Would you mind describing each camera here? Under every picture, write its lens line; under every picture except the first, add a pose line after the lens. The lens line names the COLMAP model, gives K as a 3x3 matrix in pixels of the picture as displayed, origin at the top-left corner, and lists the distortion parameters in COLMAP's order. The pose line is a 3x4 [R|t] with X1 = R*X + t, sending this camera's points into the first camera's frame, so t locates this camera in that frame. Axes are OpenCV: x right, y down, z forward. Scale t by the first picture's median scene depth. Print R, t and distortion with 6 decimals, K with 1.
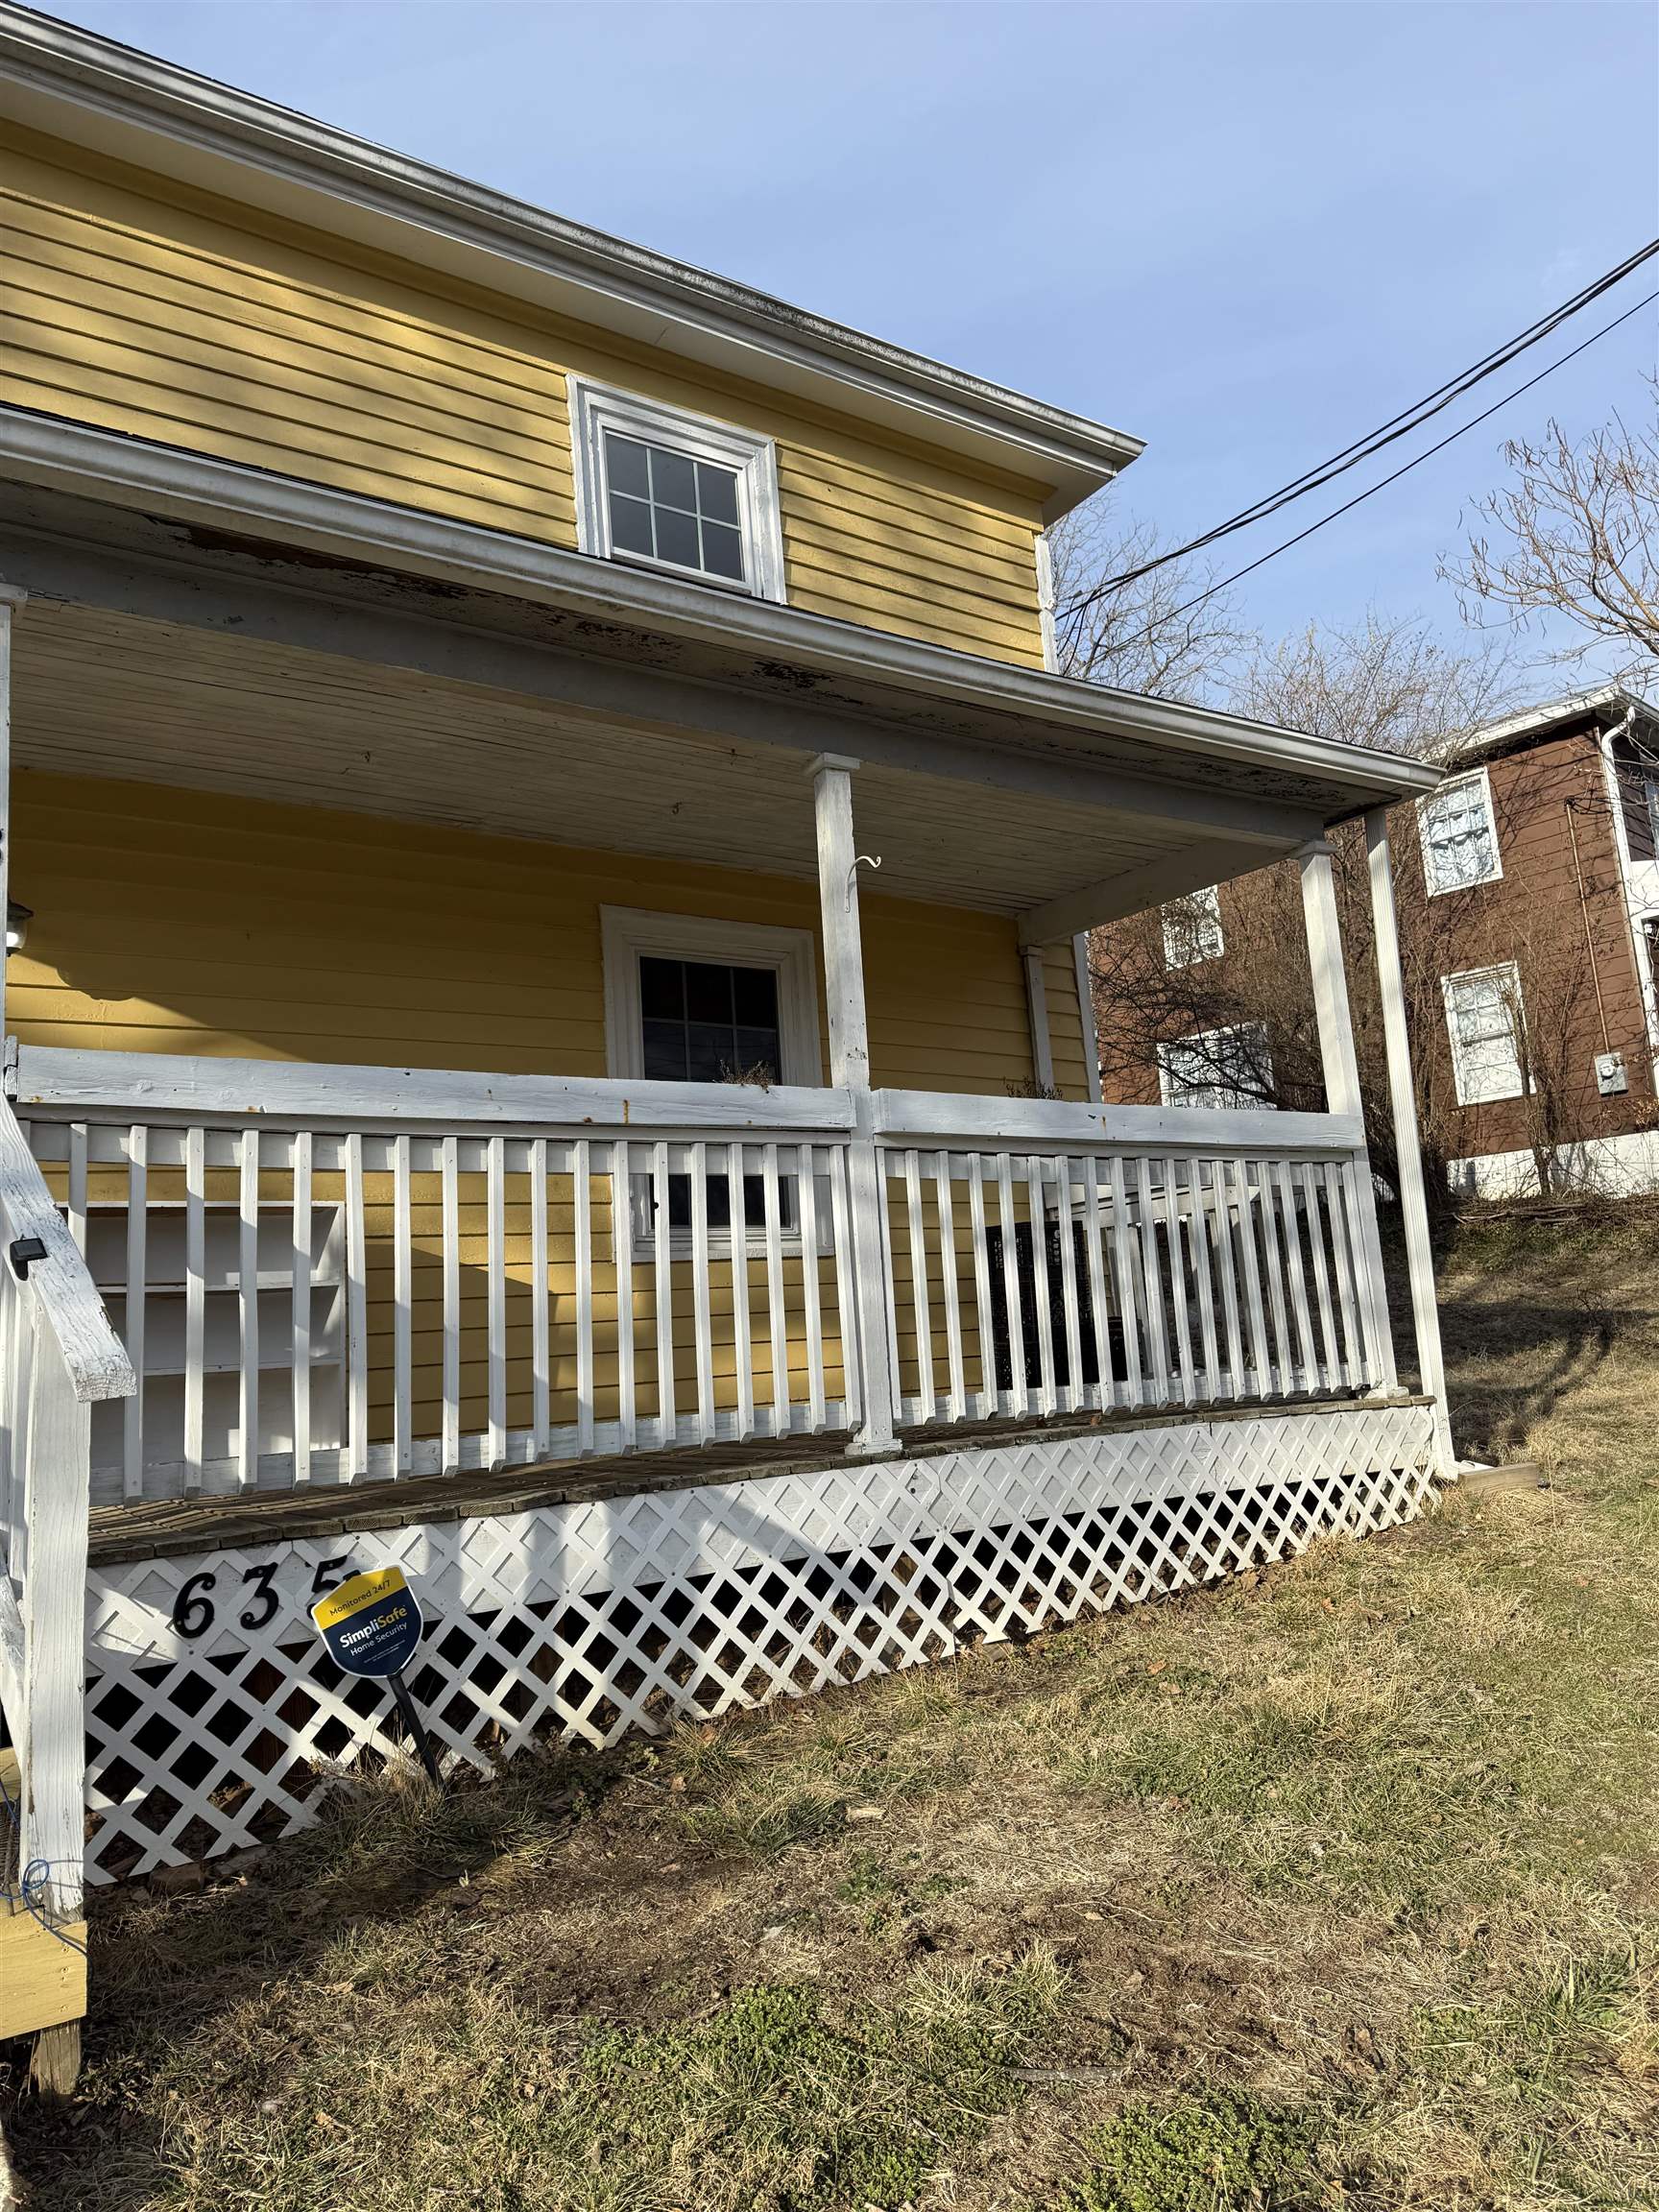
lens RADIAL K [[1574.7, 0, 912.9], [0, 1574.7, 1094.1], [0, 0, 1]] dist [0.123603, -0.214660]
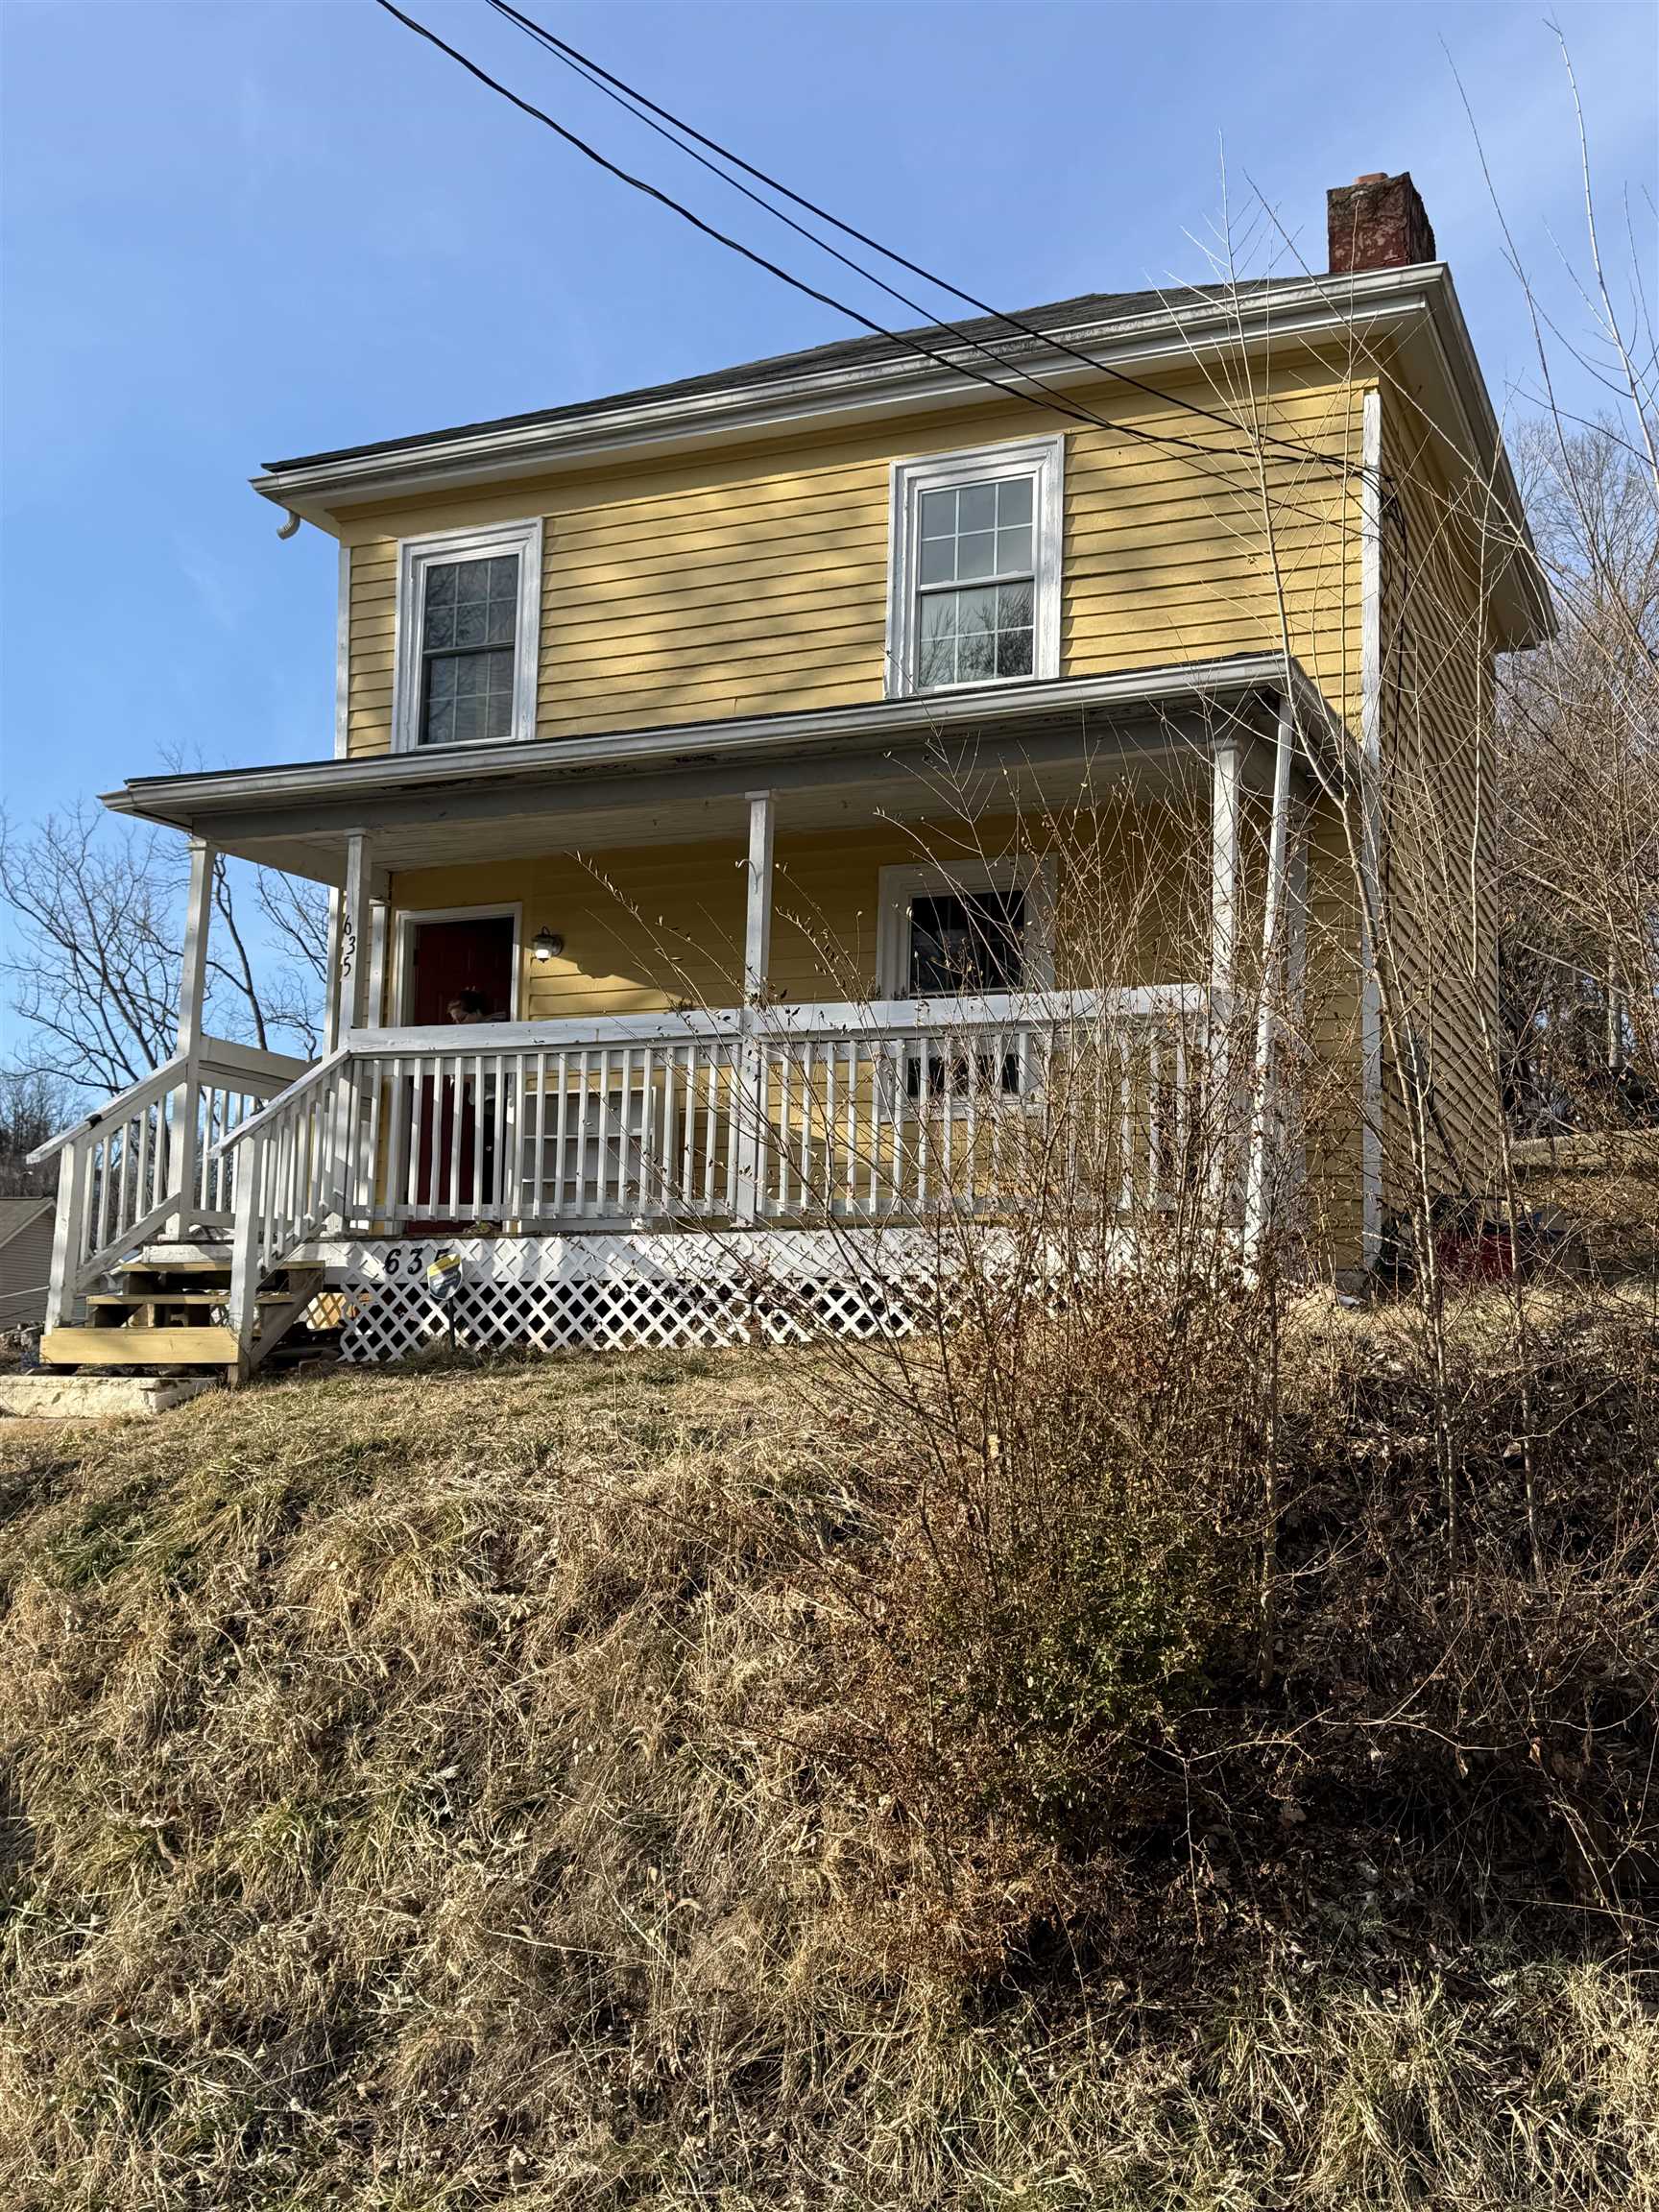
lens RADIAL K [[2309.3, 0, 827.6], [0, 2309.3, 1107.0], [0, 0, 1]] dist [0.107283, 0.002306]
pose [[0.525954, -0.025257, -0.850138, 2.470665], [0.092364, 0.995344, 0.027571, 0.049472], [0.845483, -0.093023, 0.525838, -0.210396]]
